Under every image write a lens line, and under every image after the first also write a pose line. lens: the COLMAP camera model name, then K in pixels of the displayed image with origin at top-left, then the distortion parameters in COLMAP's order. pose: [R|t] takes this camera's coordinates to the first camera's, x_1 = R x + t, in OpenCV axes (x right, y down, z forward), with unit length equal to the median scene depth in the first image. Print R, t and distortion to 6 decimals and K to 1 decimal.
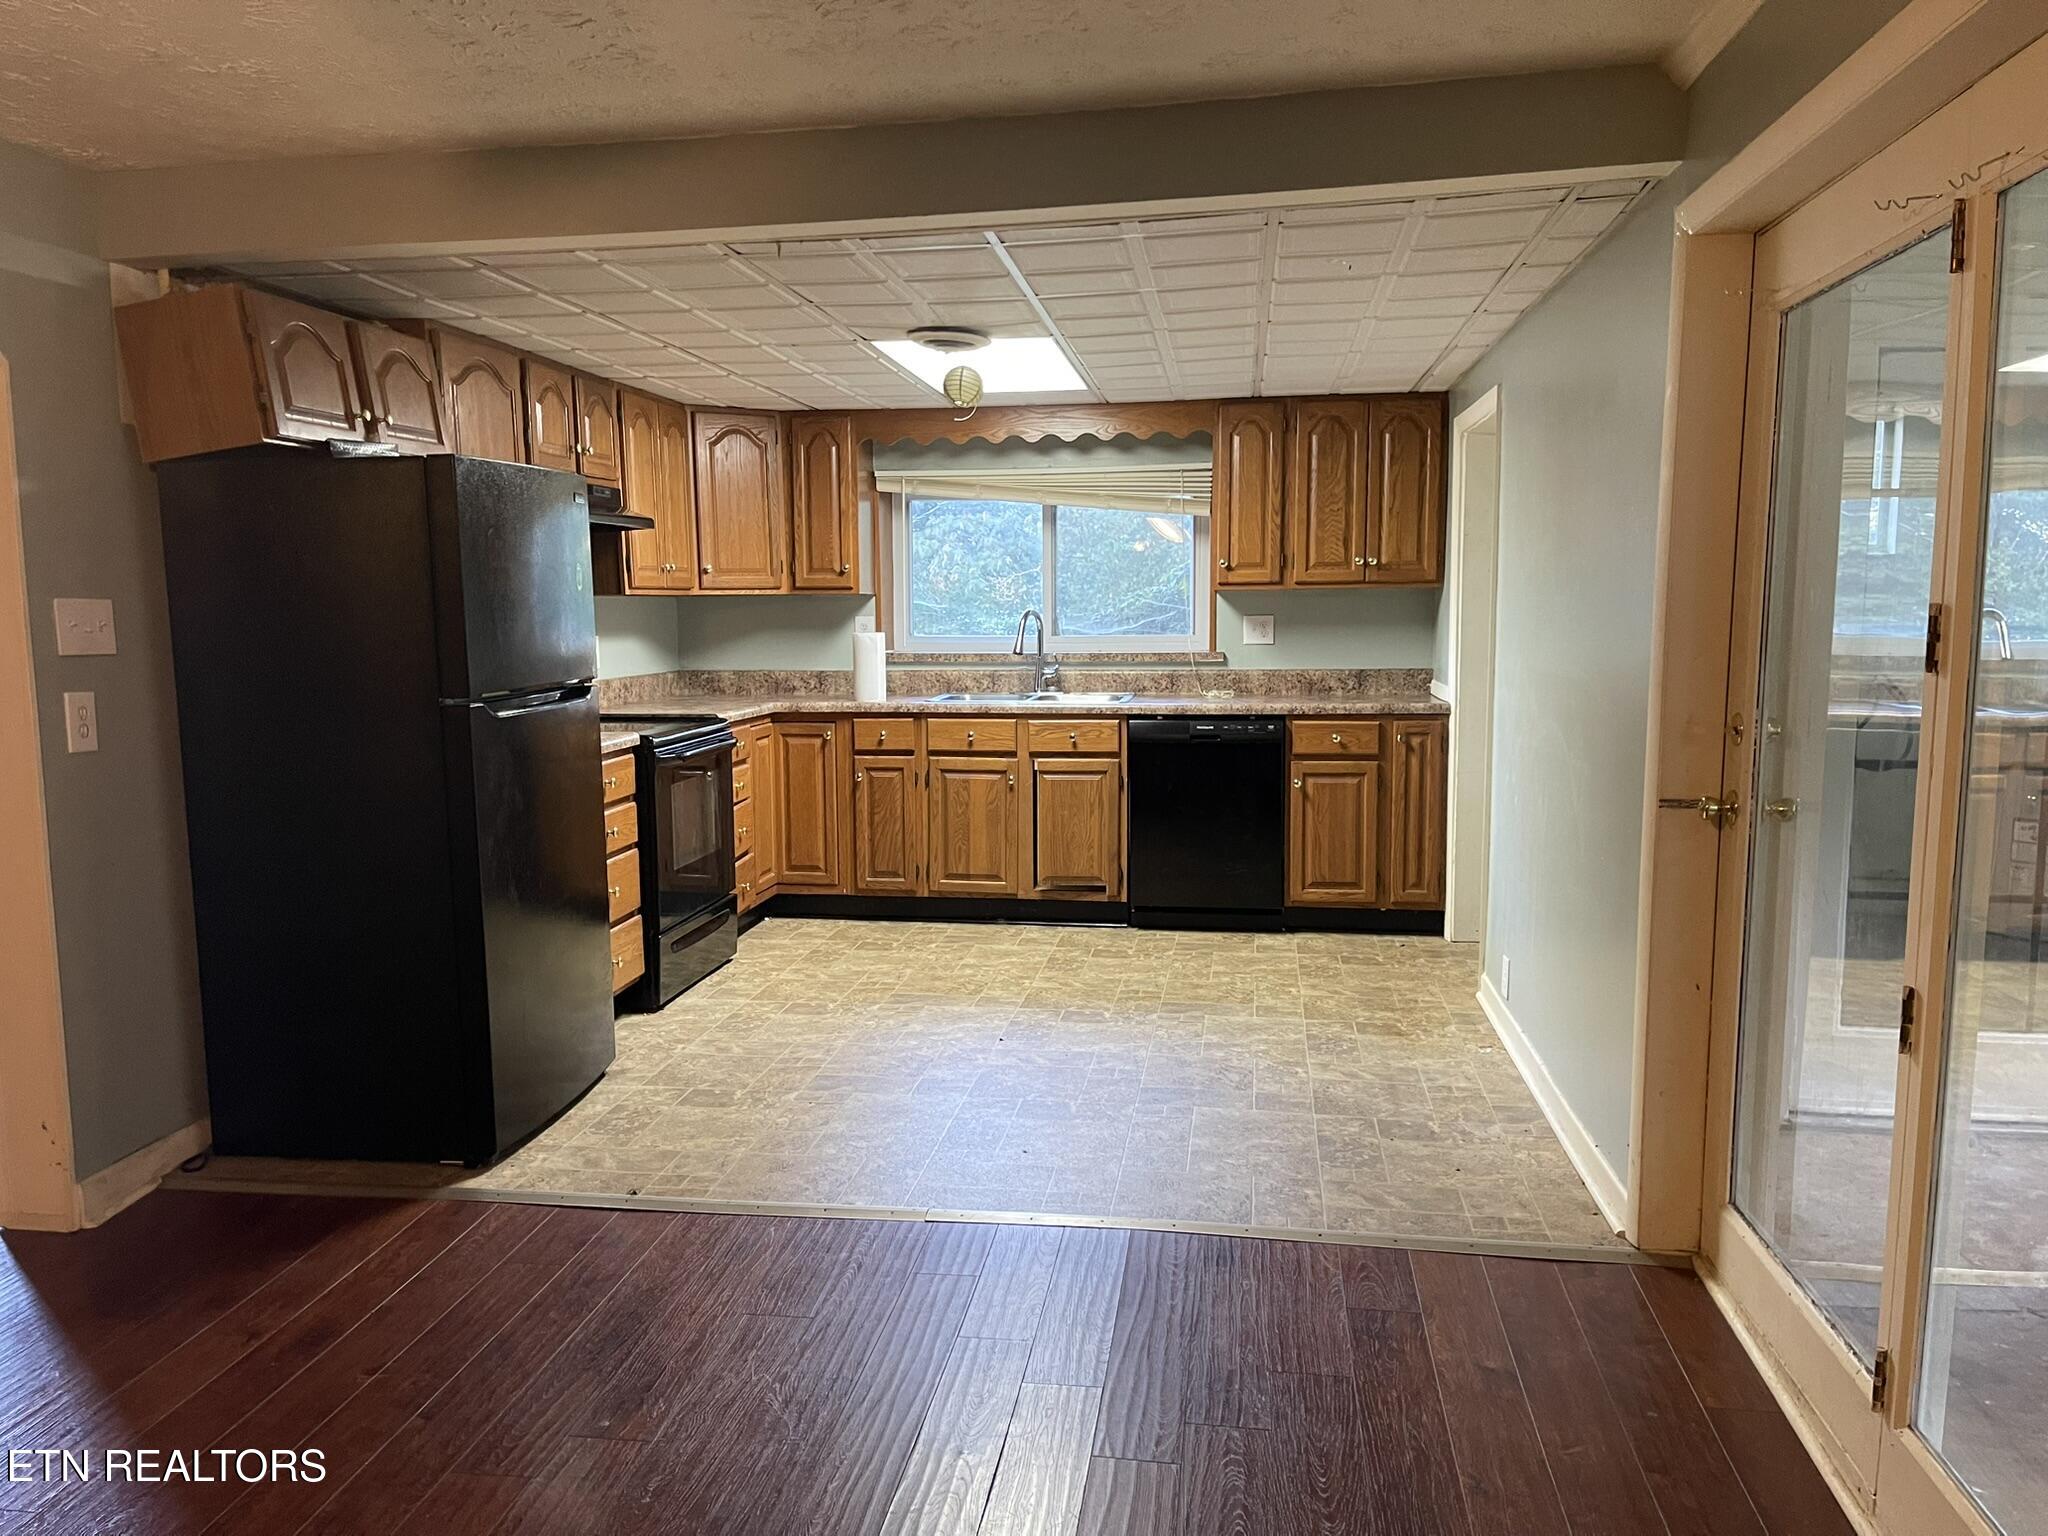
lens RADIAL K [[1523.6, 0, 963.8], [0, 1523.6, 779.4], [0, 0, 1]] dist [0.088041, -0.131565]
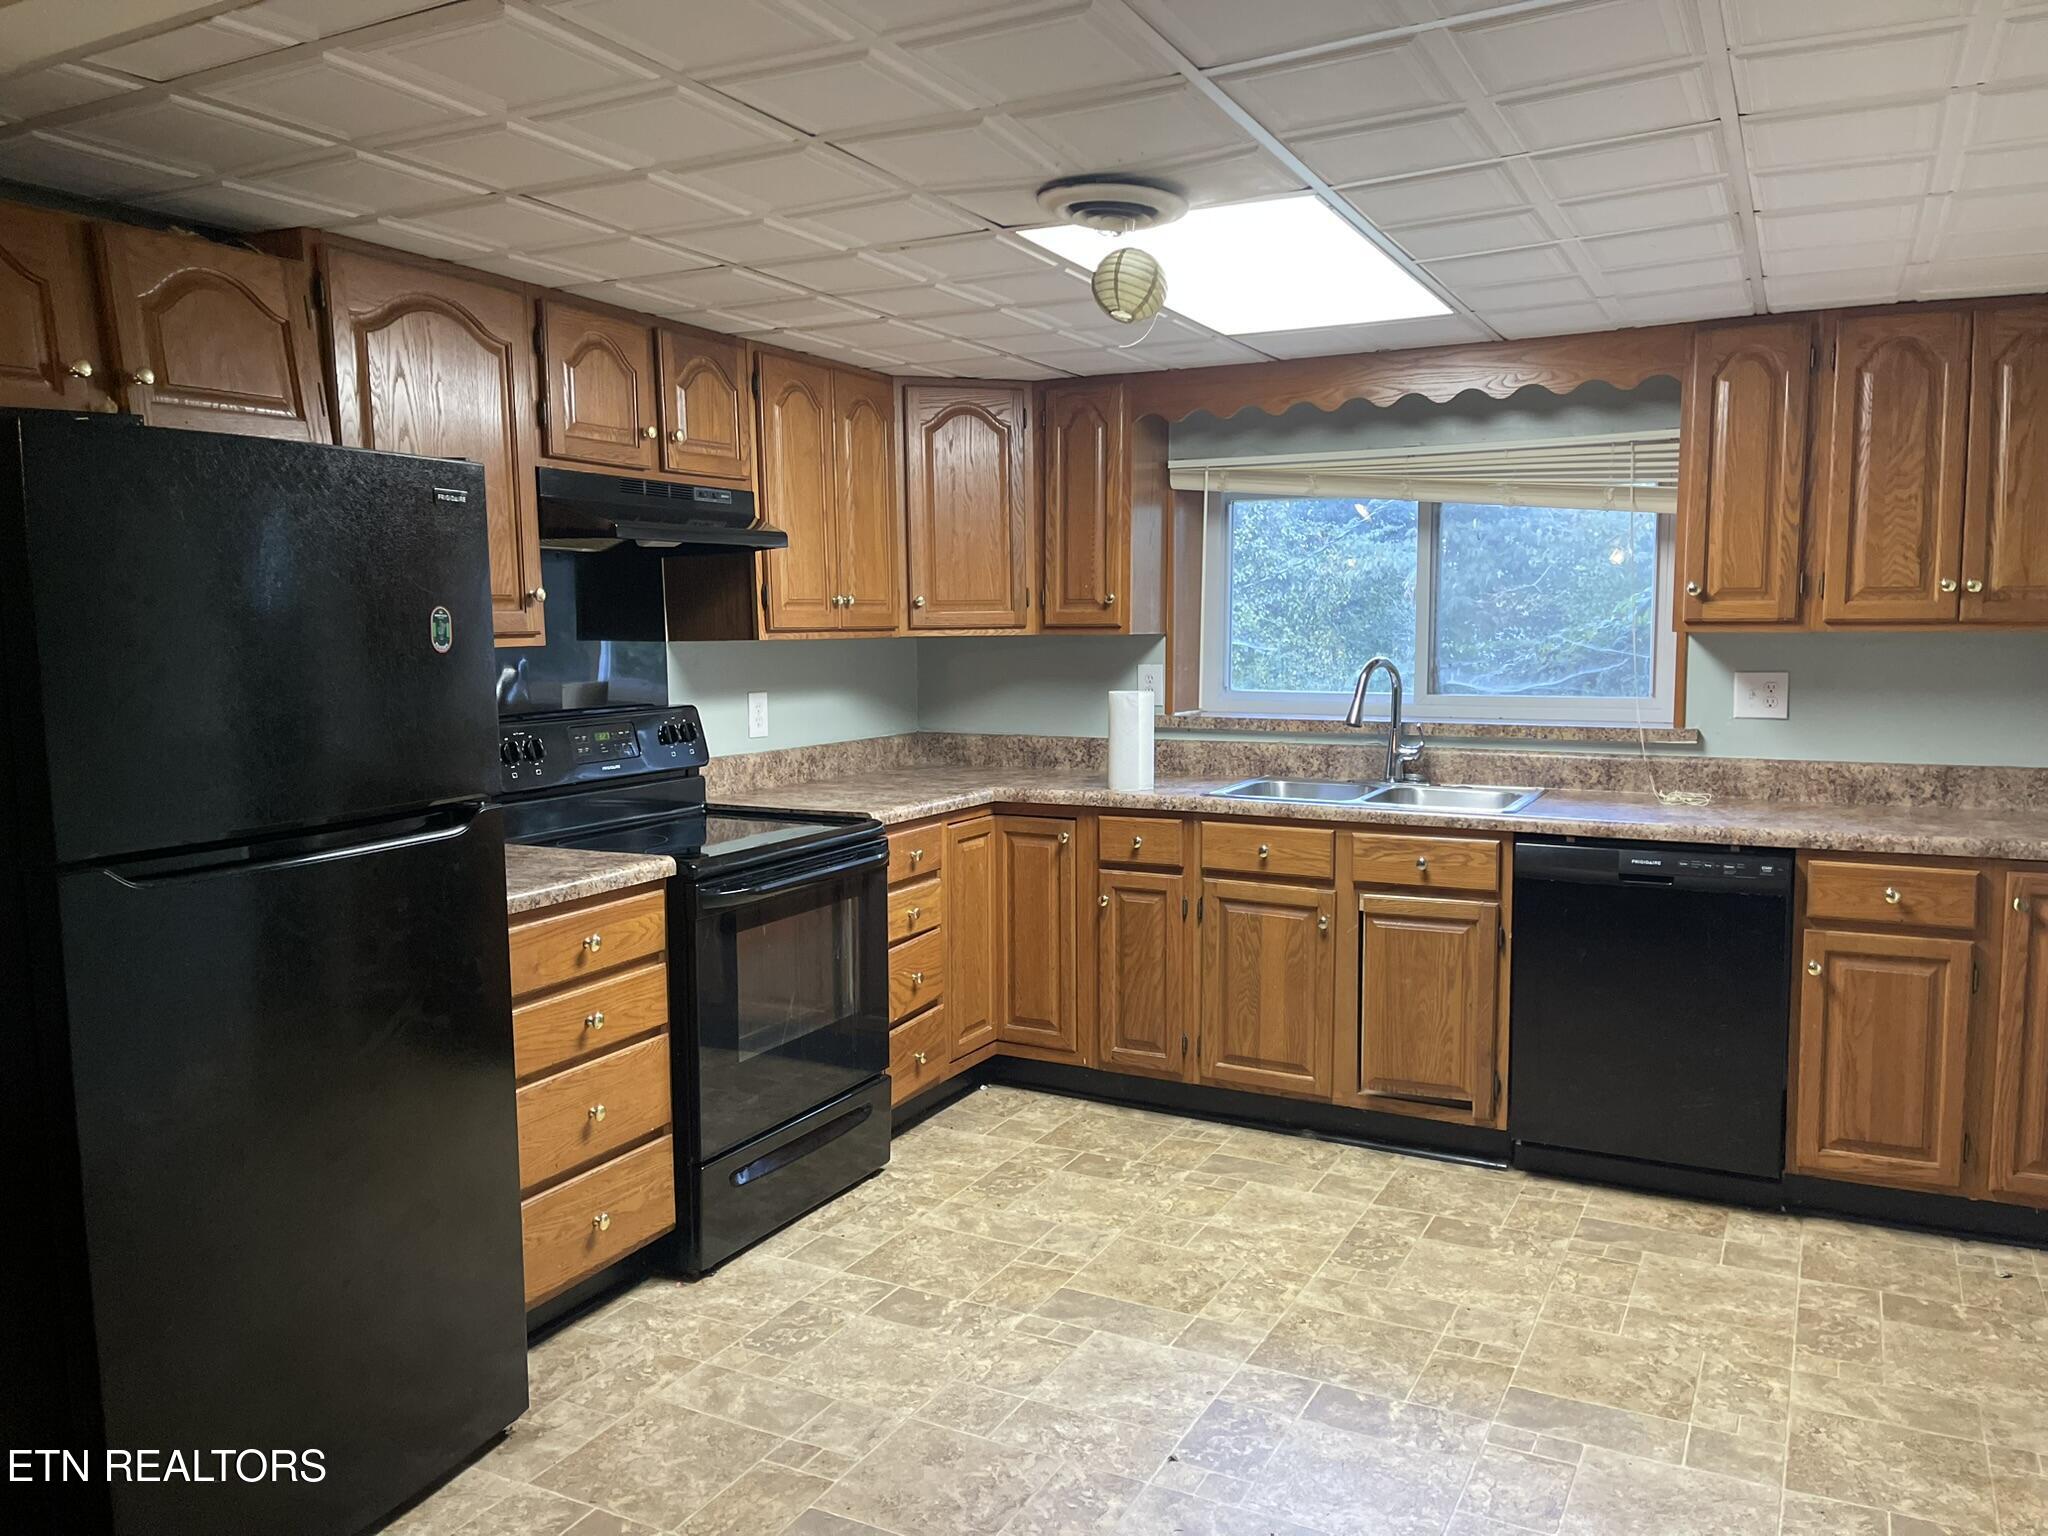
lens RADIAL K [[1504.5, 0, 1012.1], [0, 1504.5, 769.7], [0, 0, 1]] dist [0.093372, -0.123816]
pose [[0.953084, 0.032031, -0.301005, 0.096014], [-0.036032, 0.999321, -0.007750, -0.054770], [0.300553, 0.018232, 0.953591, 0.338882]]
